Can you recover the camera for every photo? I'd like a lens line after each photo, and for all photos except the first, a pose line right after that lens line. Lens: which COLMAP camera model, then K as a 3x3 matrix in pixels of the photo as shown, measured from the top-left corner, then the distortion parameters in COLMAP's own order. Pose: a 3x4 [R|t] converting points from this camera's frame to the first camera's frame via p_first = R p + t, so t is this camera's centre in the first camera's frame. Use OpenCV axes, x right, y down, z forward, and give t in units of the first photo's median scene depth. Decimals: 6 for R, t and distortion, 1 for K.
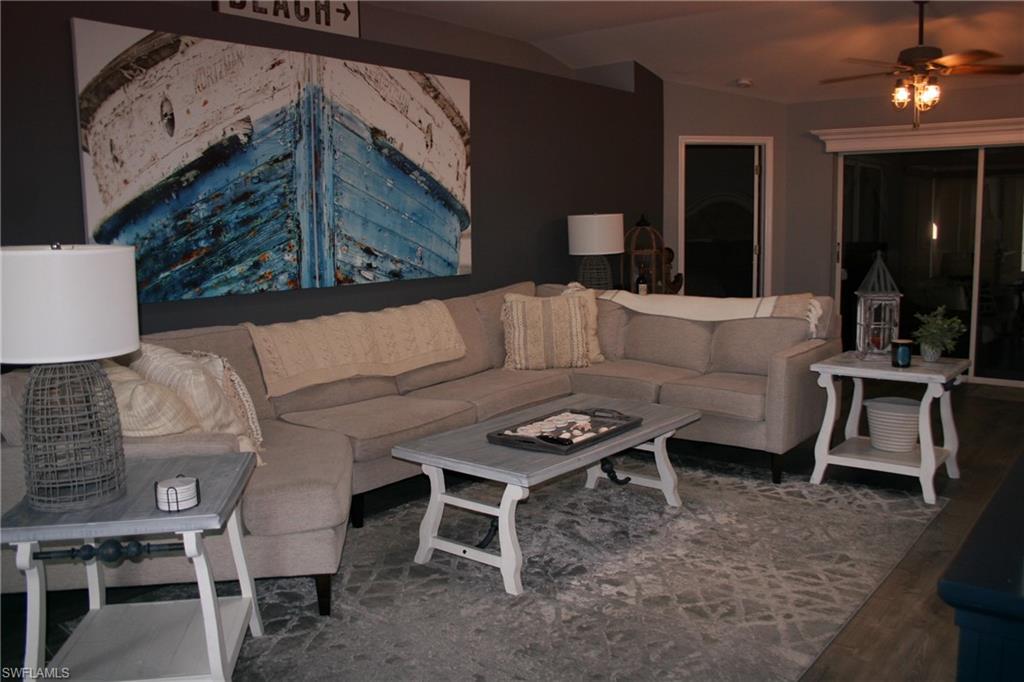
lens RADIAL K [[861.3, 0, 514.4], [0, 861.3, 343.6], [0, 0, 1]] dist [-0.143780, 0.101638]
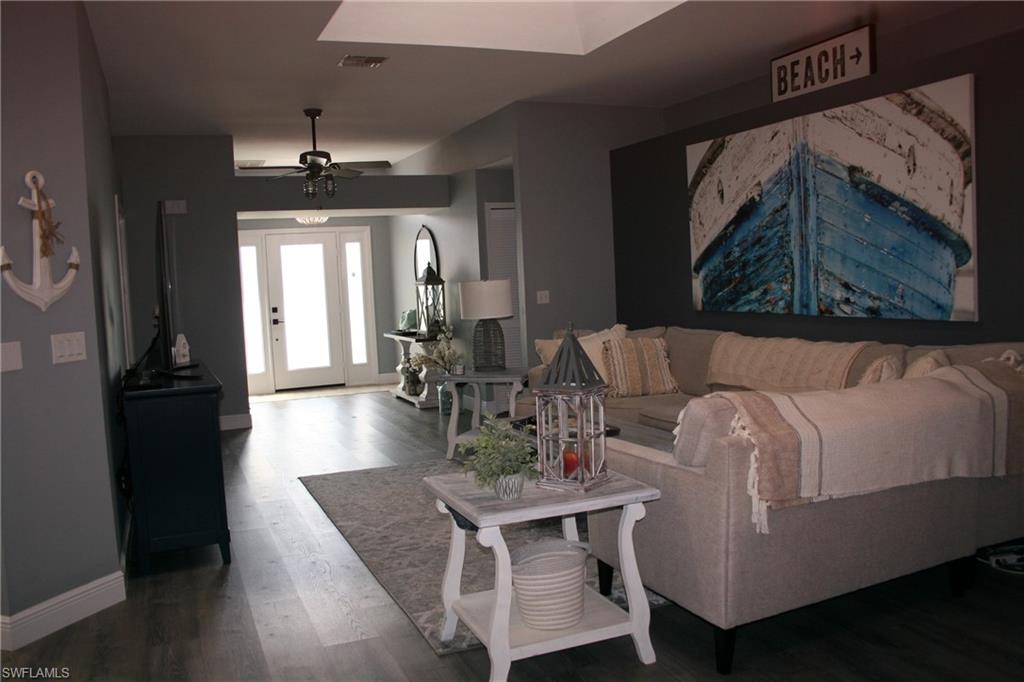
lens RADIAL K [[861.3, 0, 510.9], [0, 861.3, 341.3], [0, 0, 1]] dist [-0.143780, 0.101638]
pose [[-0.471657, 0.109923, -0.874904, 0.964855], [-0.067679, 0.984760, 0.160211, -0.186047], [0.879181, 0.134777, -0.457030, 1.166483]]
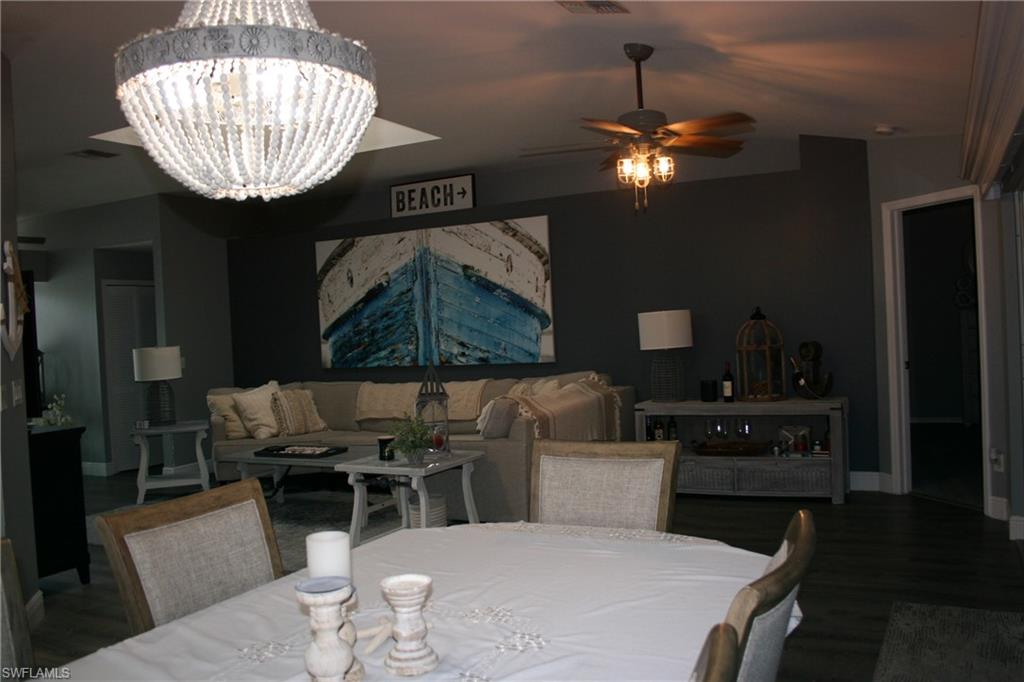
lens RADIAL K [[861.3, 0, 514.5], [0, 861.3, 341.3], [0, 0, 1]] dist [-0.143780, 0.101638]
pose [[0.208855, 0.025560, -0.977613, 1.438381], [-0.090348, 0.995888, 0.006736, -0.138162], [0.973764, 0.086918, 0.210305, 0.795222]]
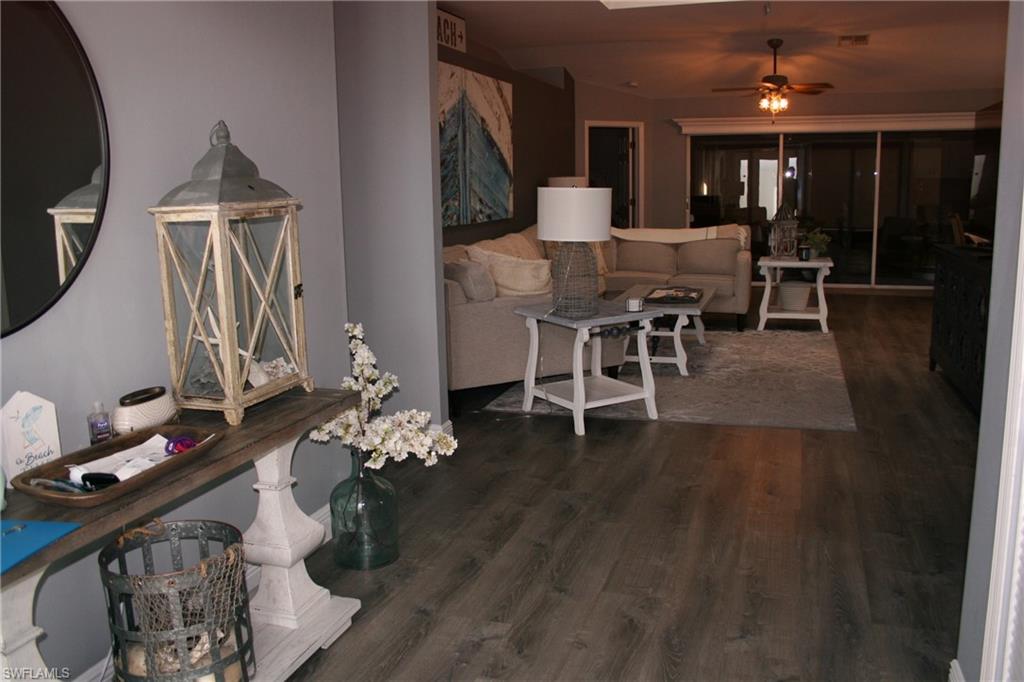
lens RADIAL K [[861.3, 0, 516.5], [0, 861.3, 339.4], [0, 0, 1]] dist [-0.143780, 0.101638]
pose [[0.932633, -0.065591, 0.354815, -0.683835], [0.053380, 0.997600, 0.044107, 0.072320], [-0.356857, -0.022196, 0.933895, -0.432212]]
